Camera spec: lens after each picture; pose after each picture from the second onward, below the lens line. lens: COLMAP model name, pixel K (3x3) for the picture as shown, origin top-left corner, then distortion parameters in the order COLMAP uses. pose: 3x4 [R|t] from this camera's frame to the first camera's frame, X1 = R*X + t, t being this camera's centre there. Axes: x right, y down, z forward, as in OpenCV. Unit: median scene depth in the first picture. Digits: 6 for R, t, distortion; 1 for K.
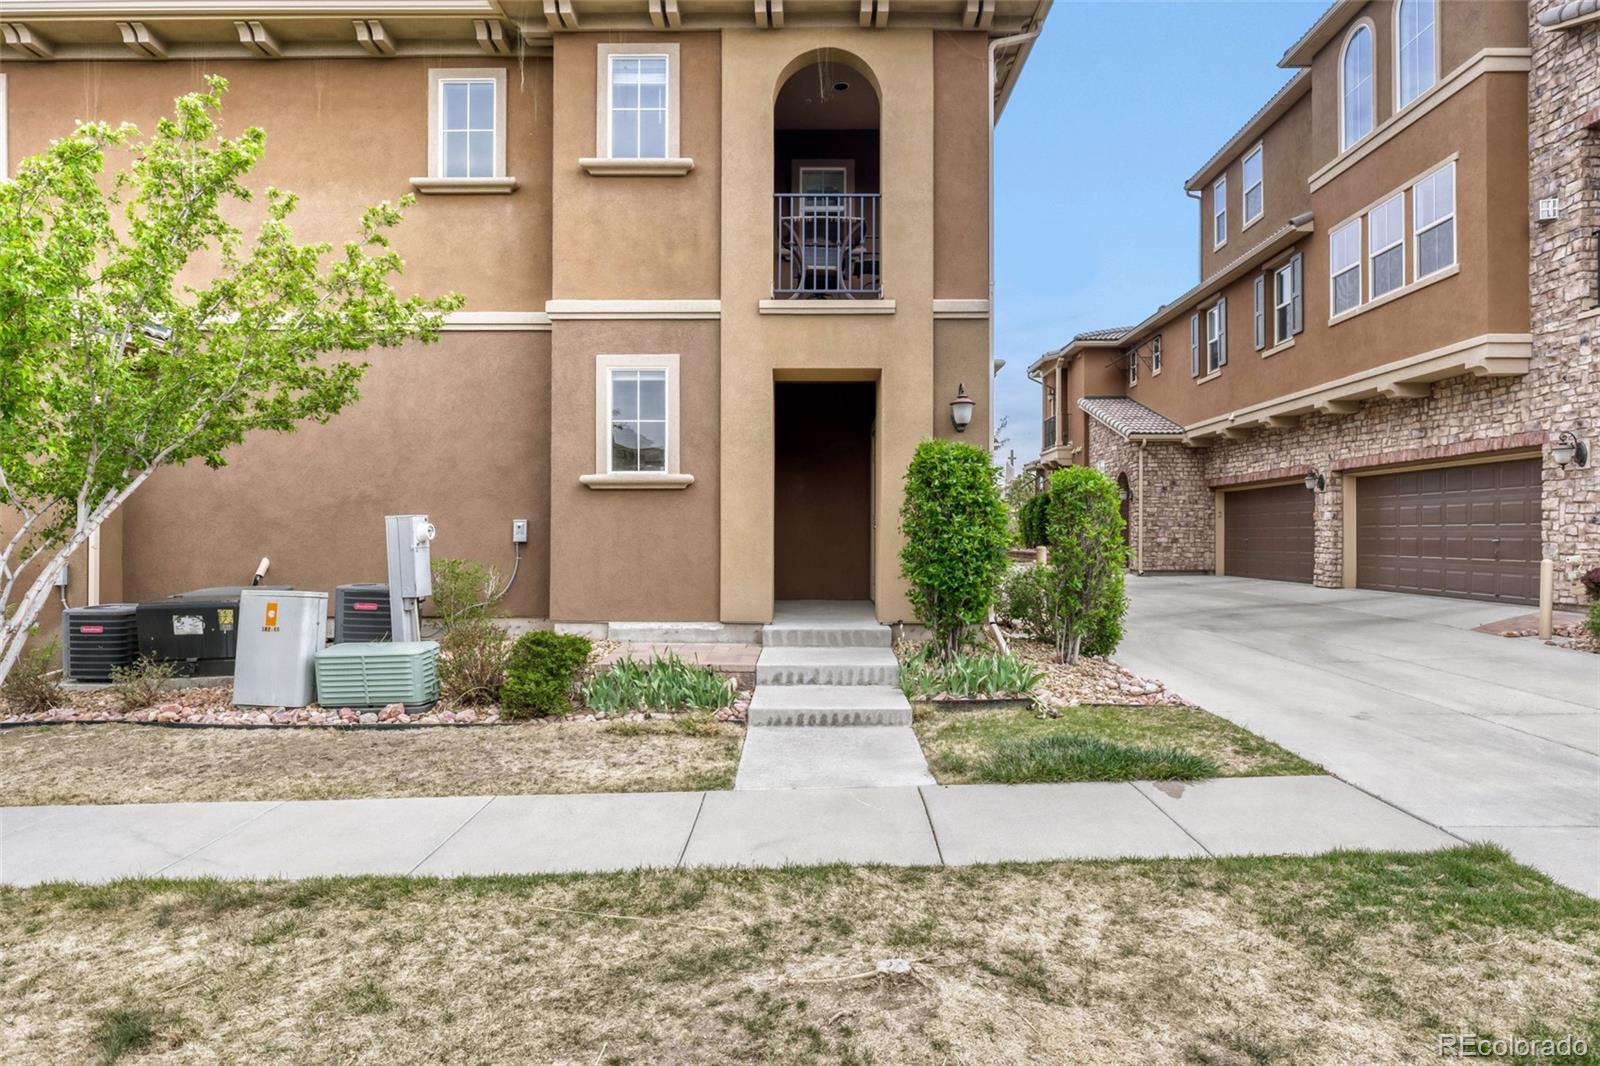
lens RADIAL K [[902.0, 0, 790.3], [0, 902.0, 482.7], [0, 0, 1]] dist [0.004410, -0.003499]
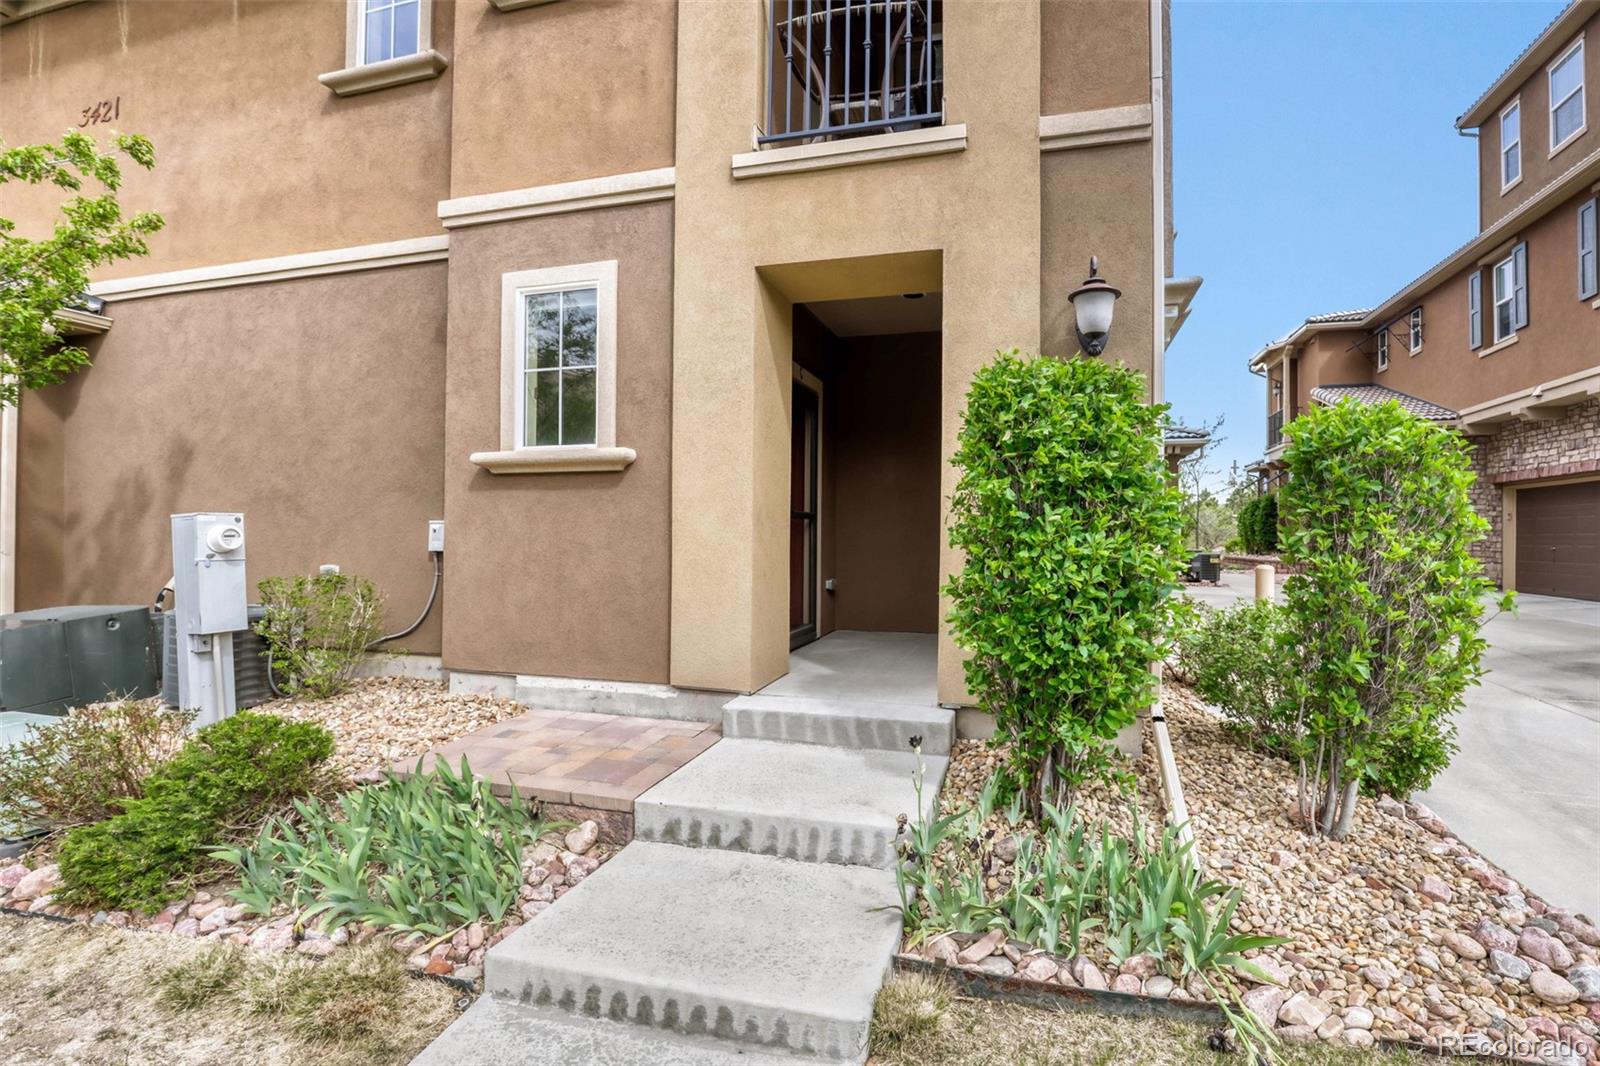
lens RADIAL K [[732.1, 0, 800.6], [0, 732.1, 516.3], [0, 0, 1]] dist [-0.018505, 0.000693]
pose [[0.956645, -0.002938, -0.291243, 0.151283], [0.011417, 0.999559, 0.027417, 0.025621], [0.291034, -0.029553, 0.956256, 0.546192]]
